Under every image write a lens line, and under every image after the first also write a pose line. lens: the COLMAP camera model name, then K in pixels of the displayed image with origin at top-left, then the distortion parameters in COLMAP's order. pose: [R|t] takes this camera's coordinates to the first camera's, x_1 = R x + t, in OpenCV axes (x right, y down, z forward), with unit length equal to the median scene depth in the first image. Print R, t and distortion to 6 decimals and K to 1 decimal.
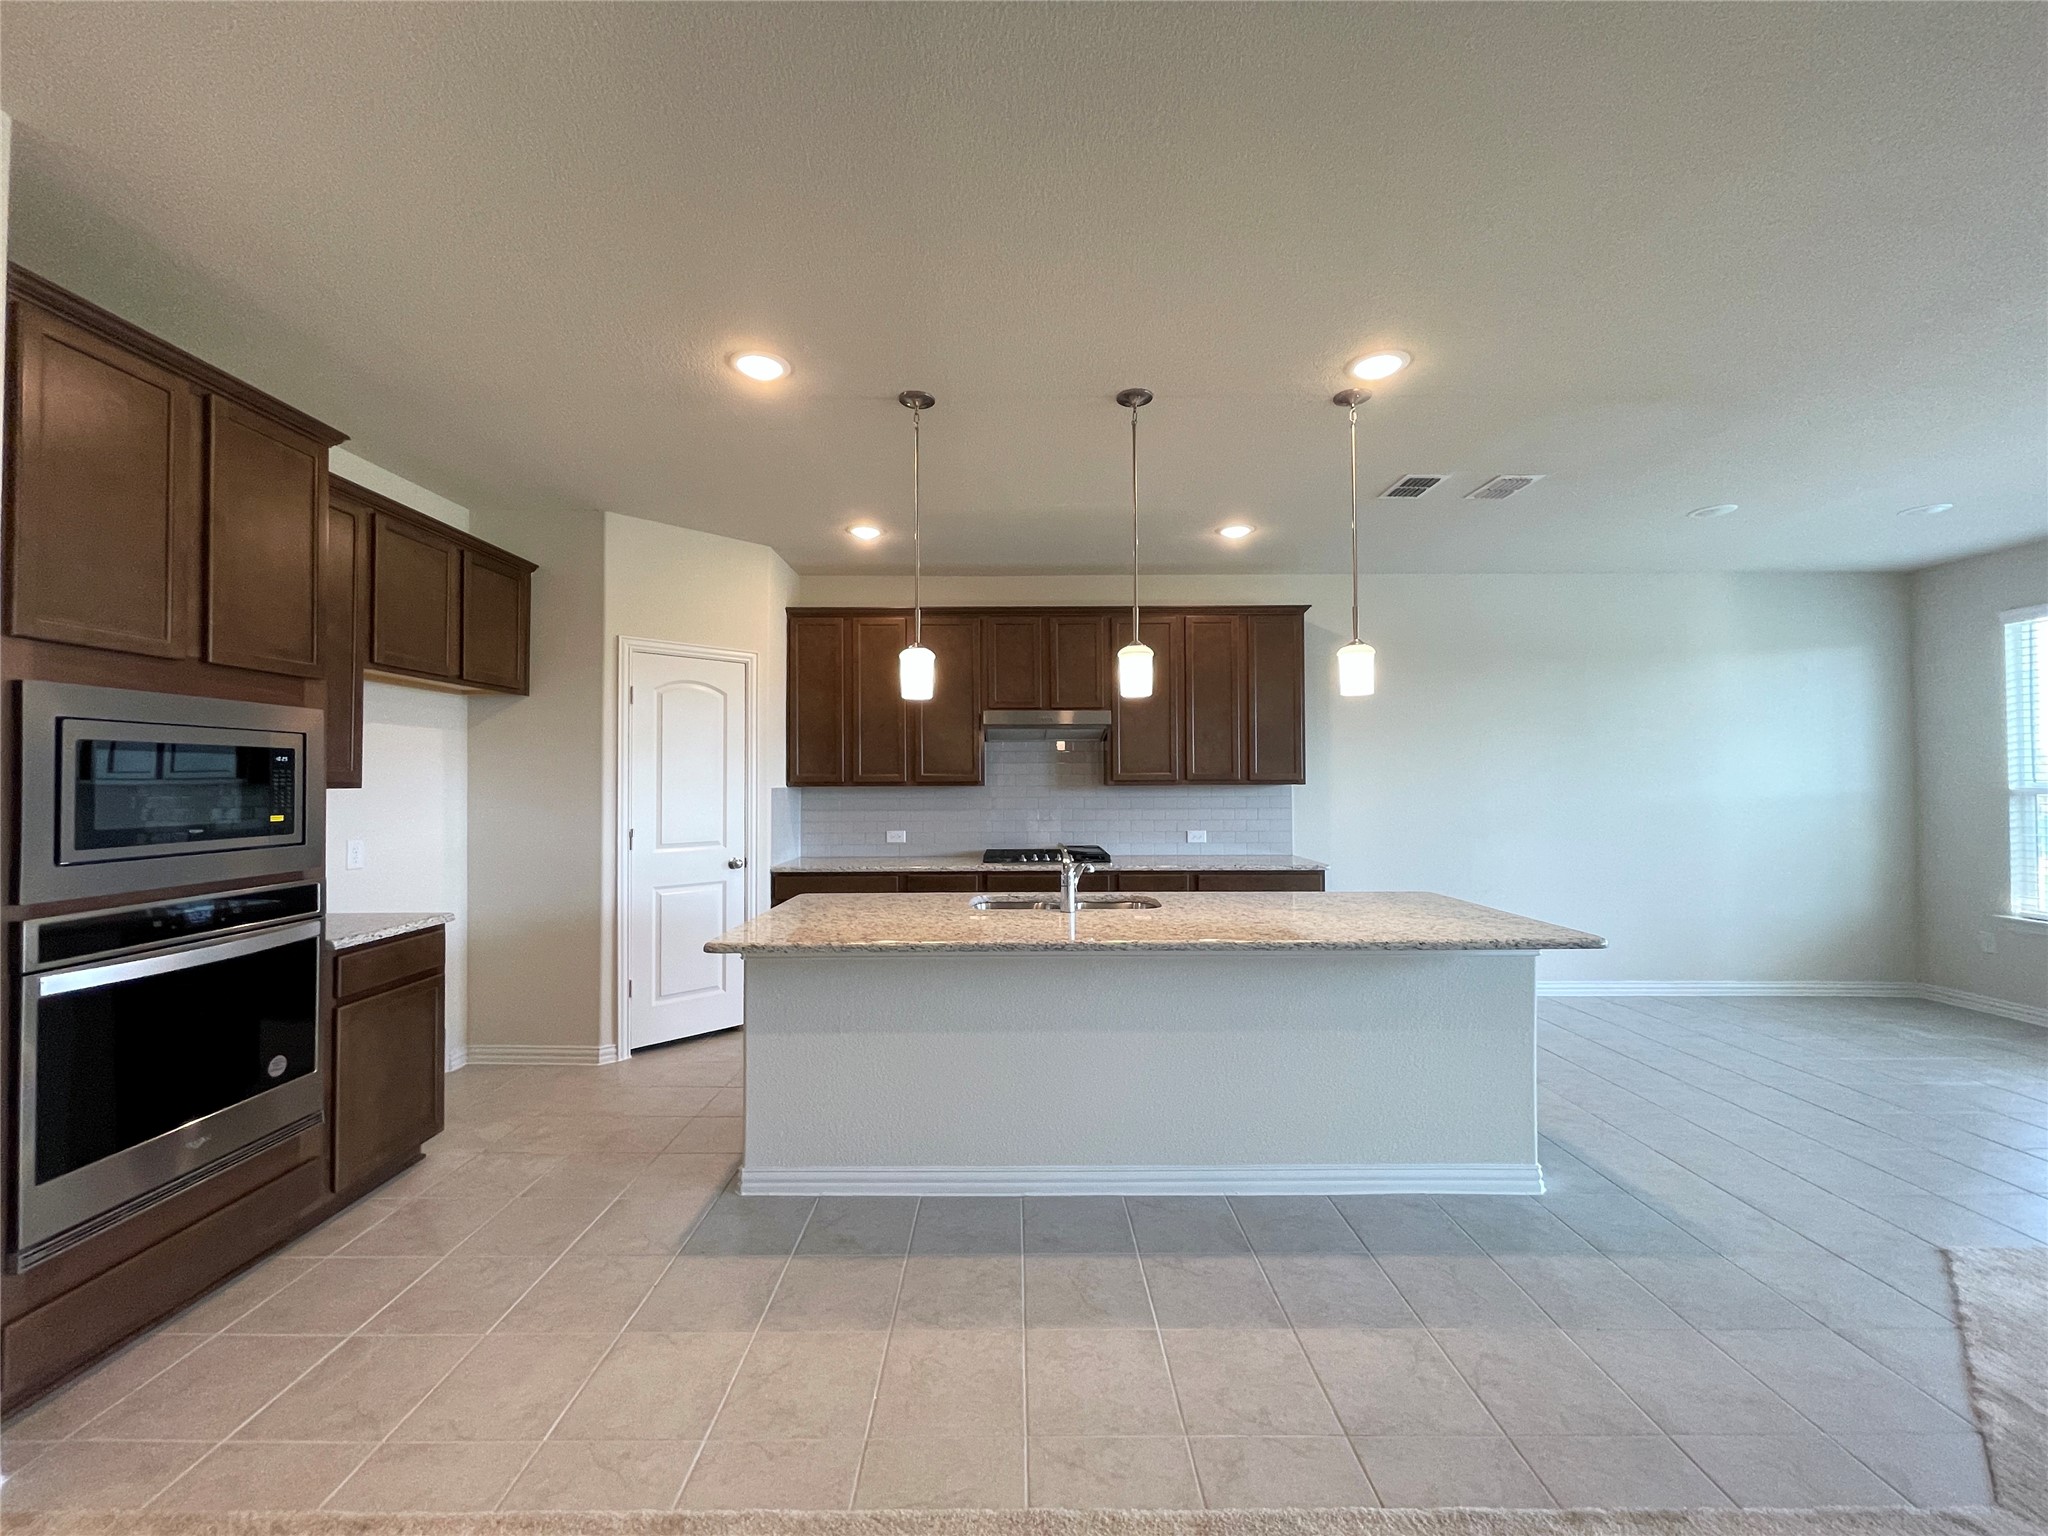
lens RADIAL K [[830.9, 0, 1013.9], [0, 830.9, 768.7], [0, 0, 1]] dist [0.000930, -0.000061]
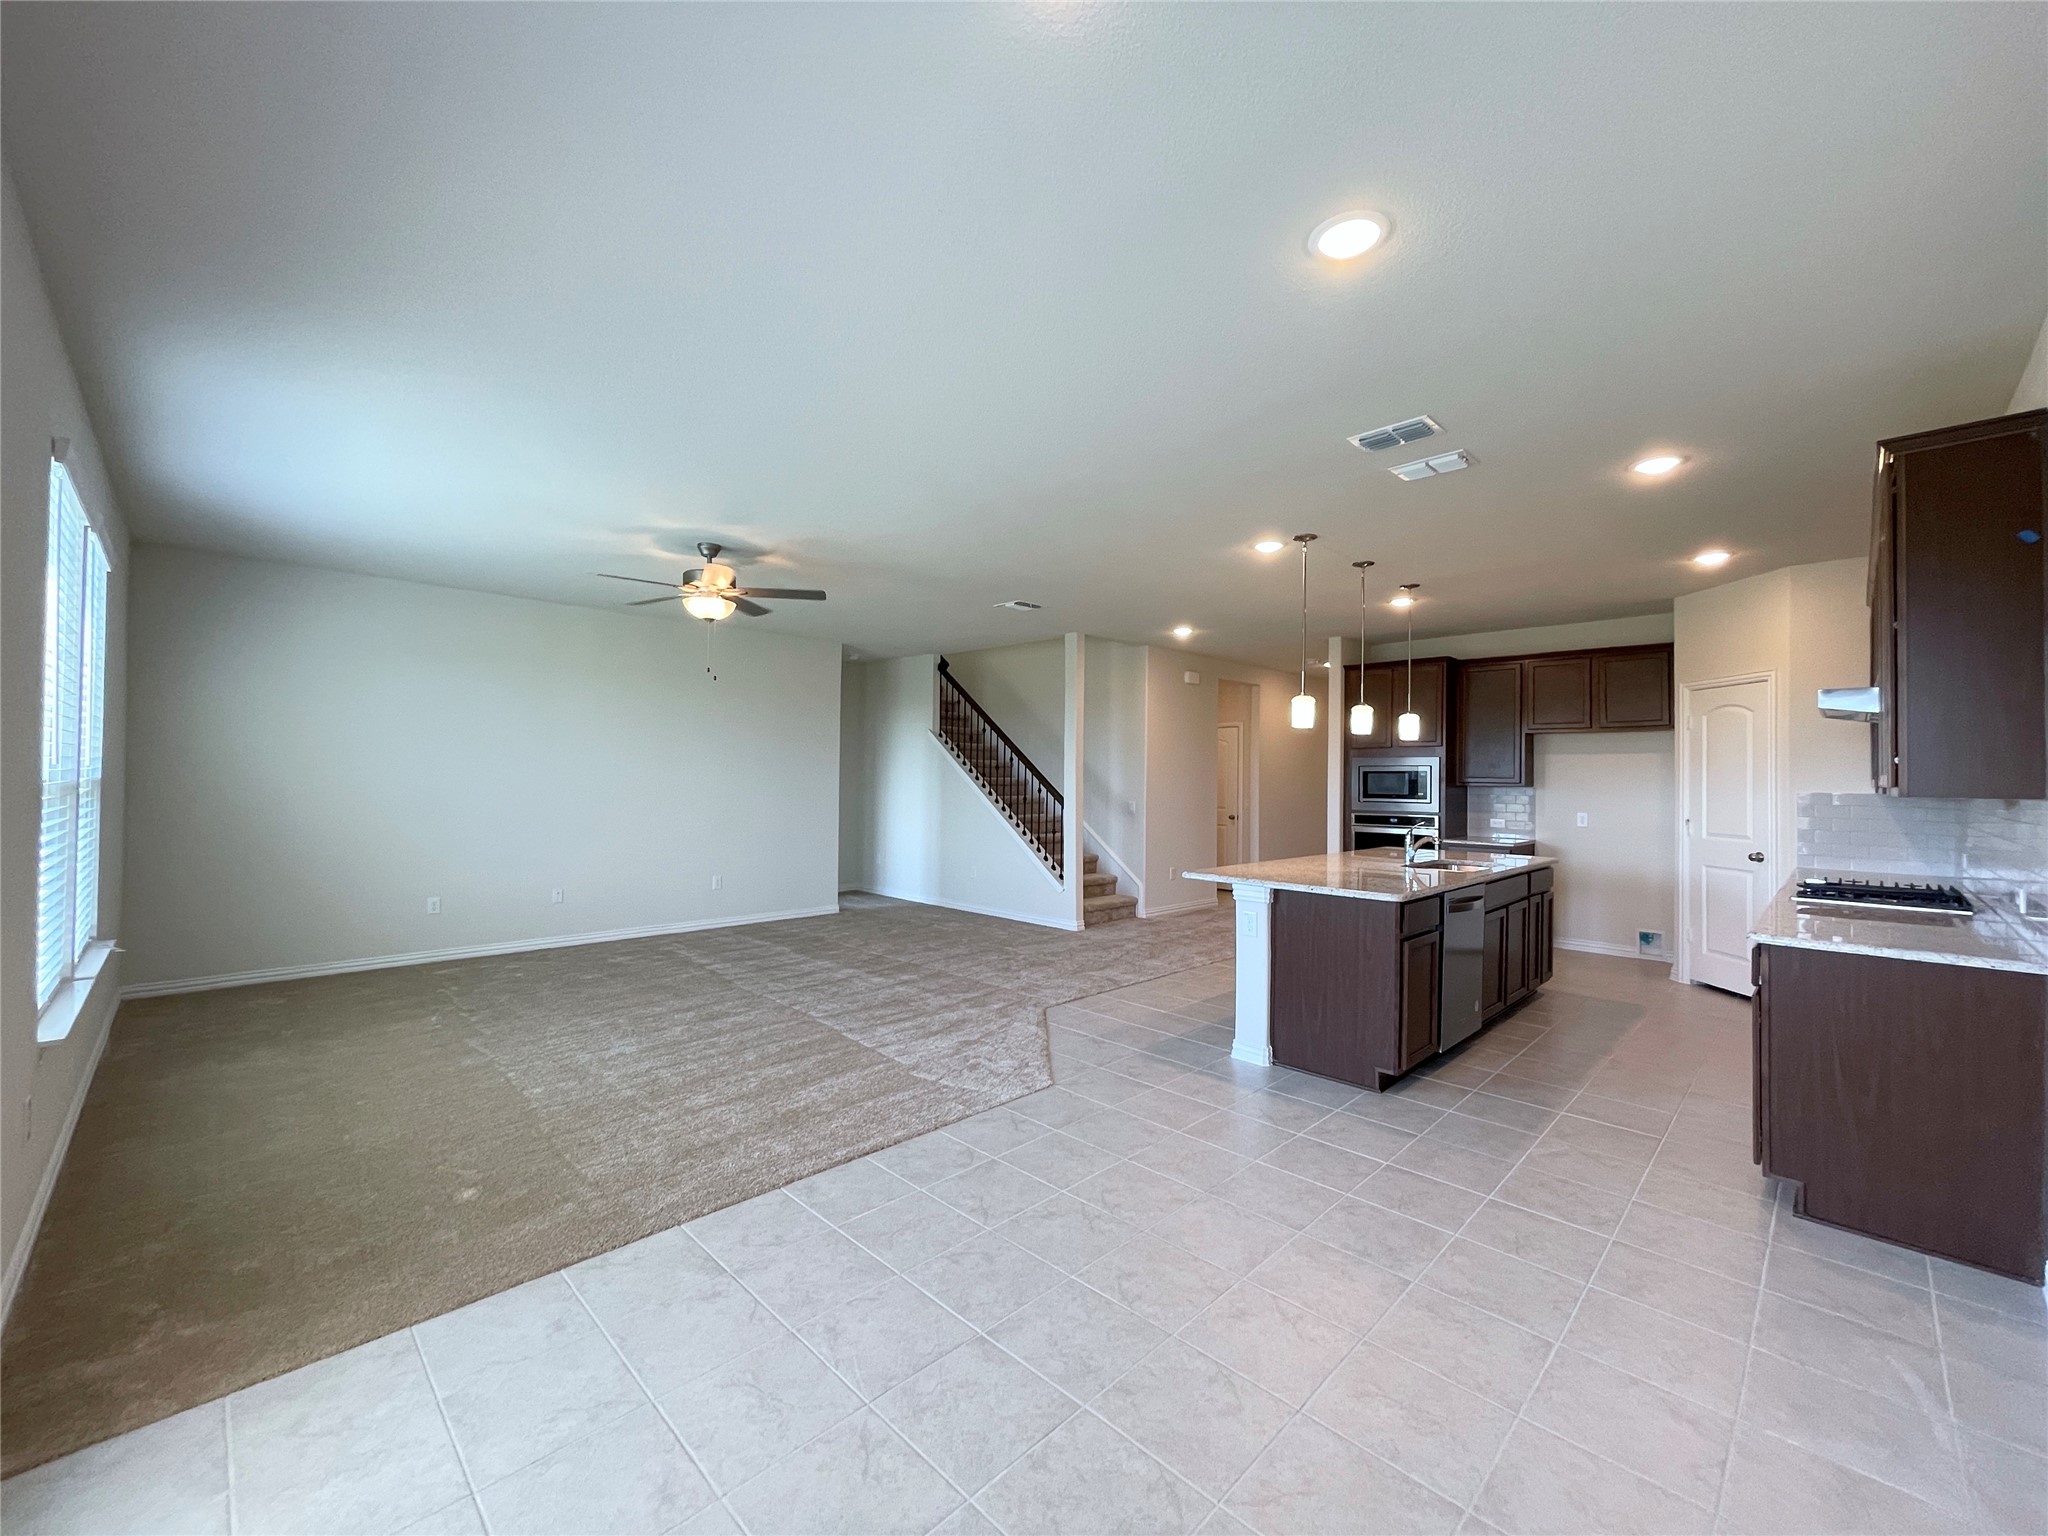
lens RADIAL K [[830.9, 0, 1013.9], [0, 830.9, 768.7], [0, 0, 1]] dist [0.000930, -0.000061]
pose [[-0.709032, -0.010364, -0.705100, 1.262868], [0.002640, 0.999846, -0.017351, 0.007474], [0.705171, -0.014163, -0.708895, 1.132120]]
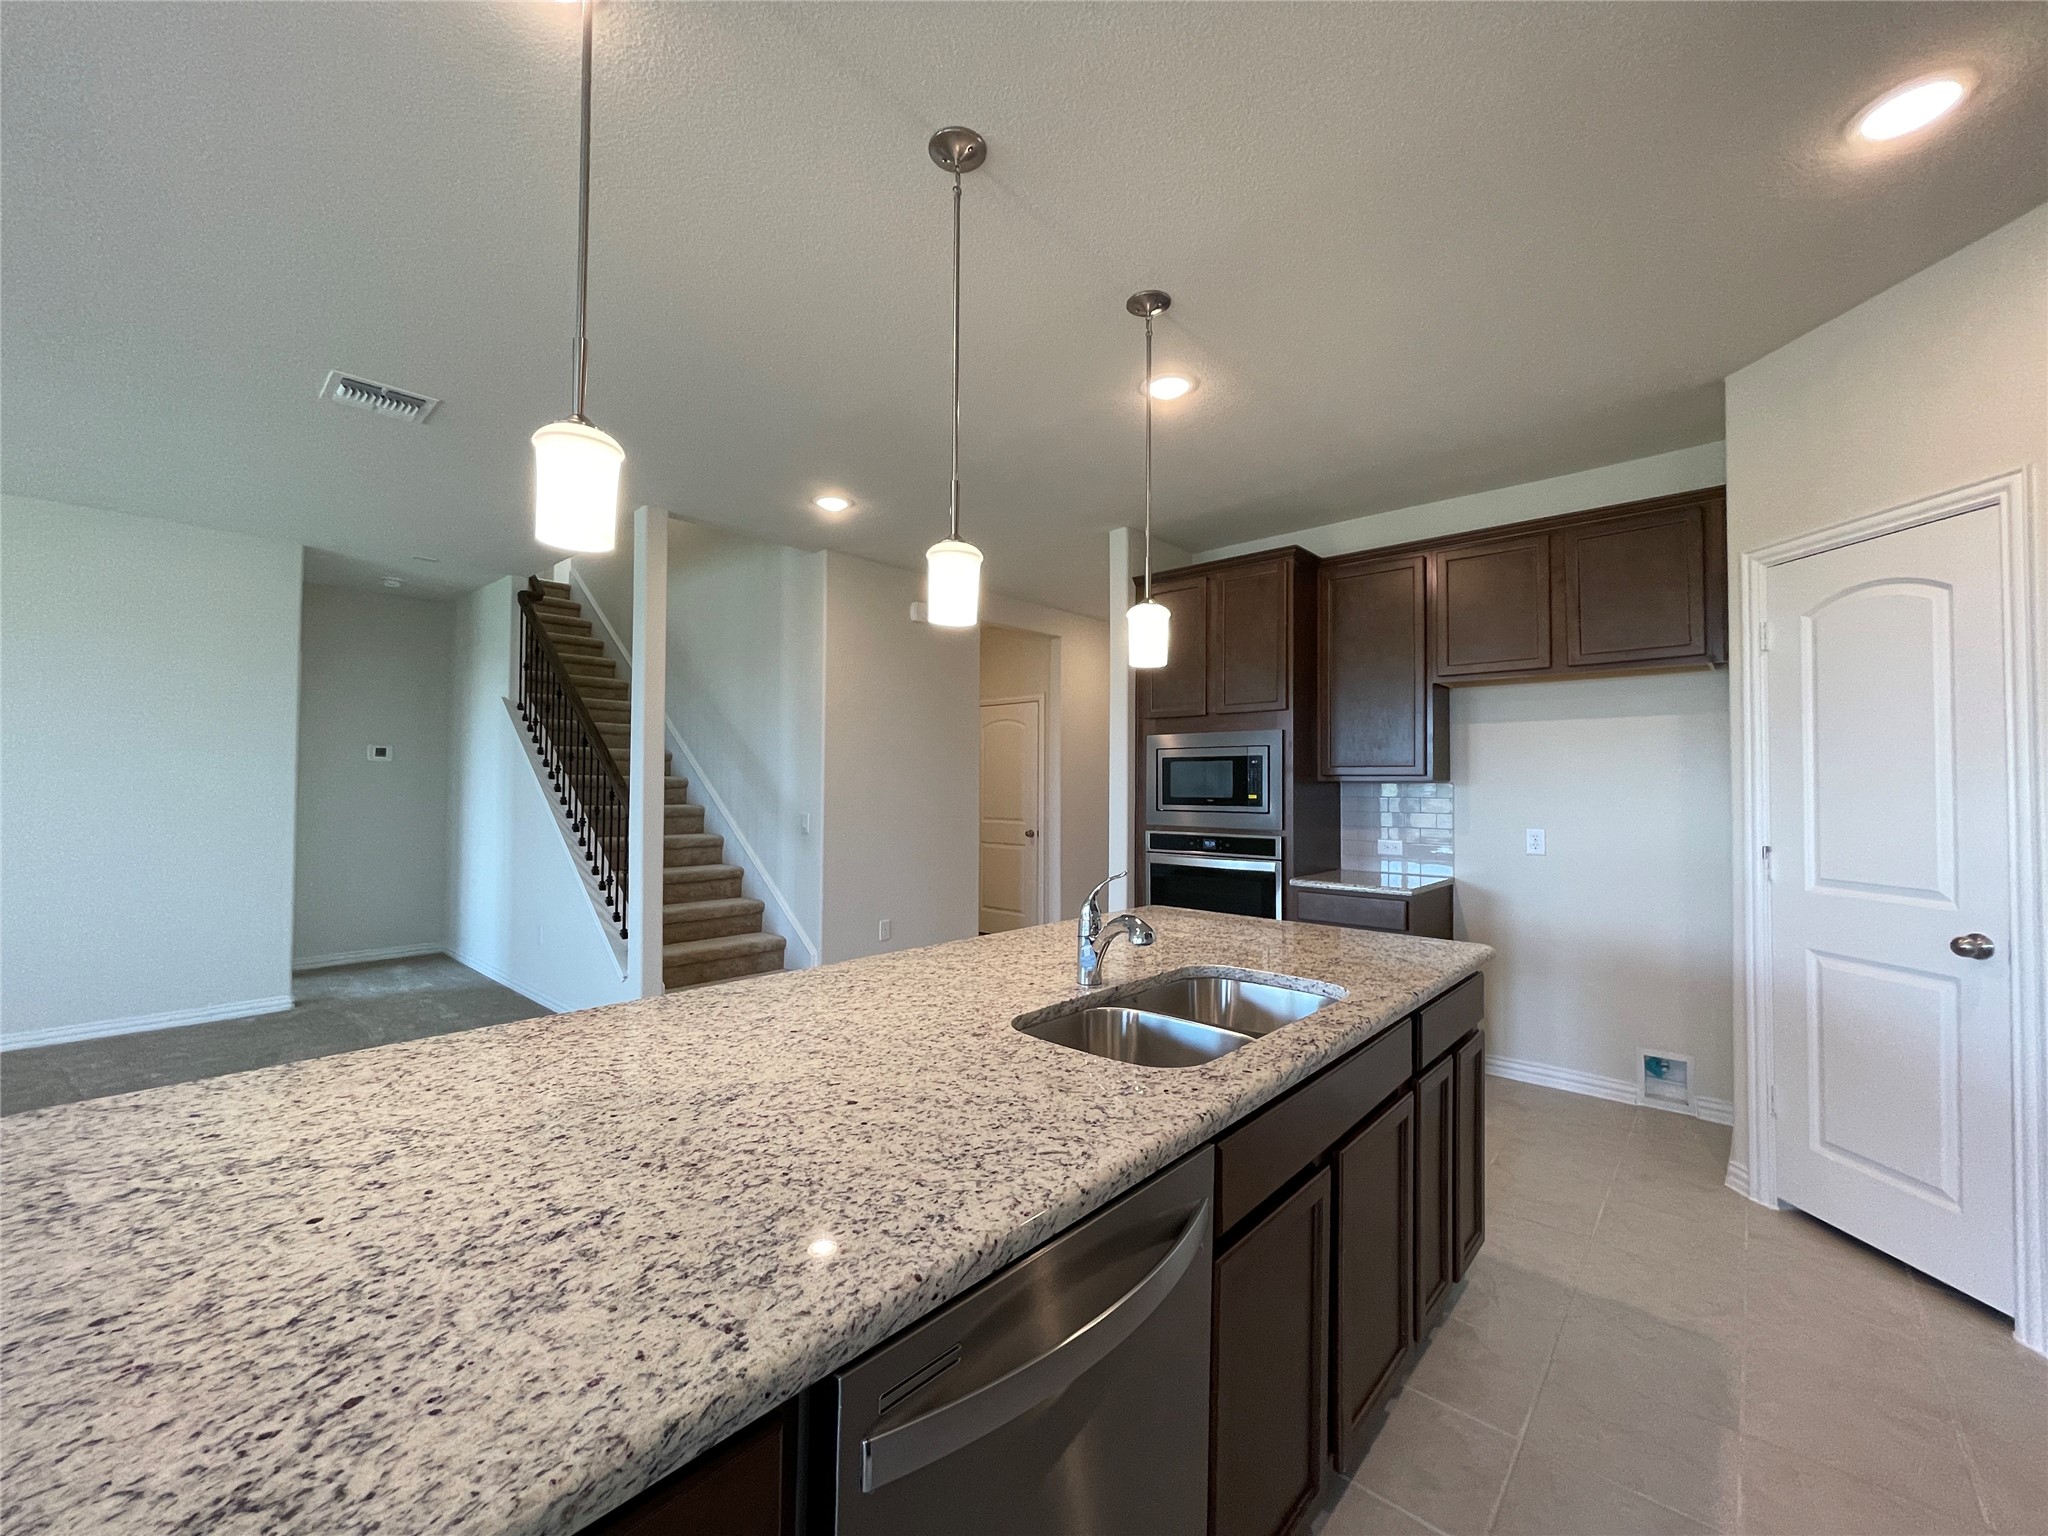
lens RADIAL K [[830.9, 0, 1013.9], [0, 830.9, 768.7], [0, 0, 1]] dist [0.000930, -0.000061]
pose [[-0.668014, -0.013716, -0.744023, 0.383002], [0.008600, 0.999621, -0.026149, 0.022381], [0.744099, -0.023866, -0.667643, 0.946427]]
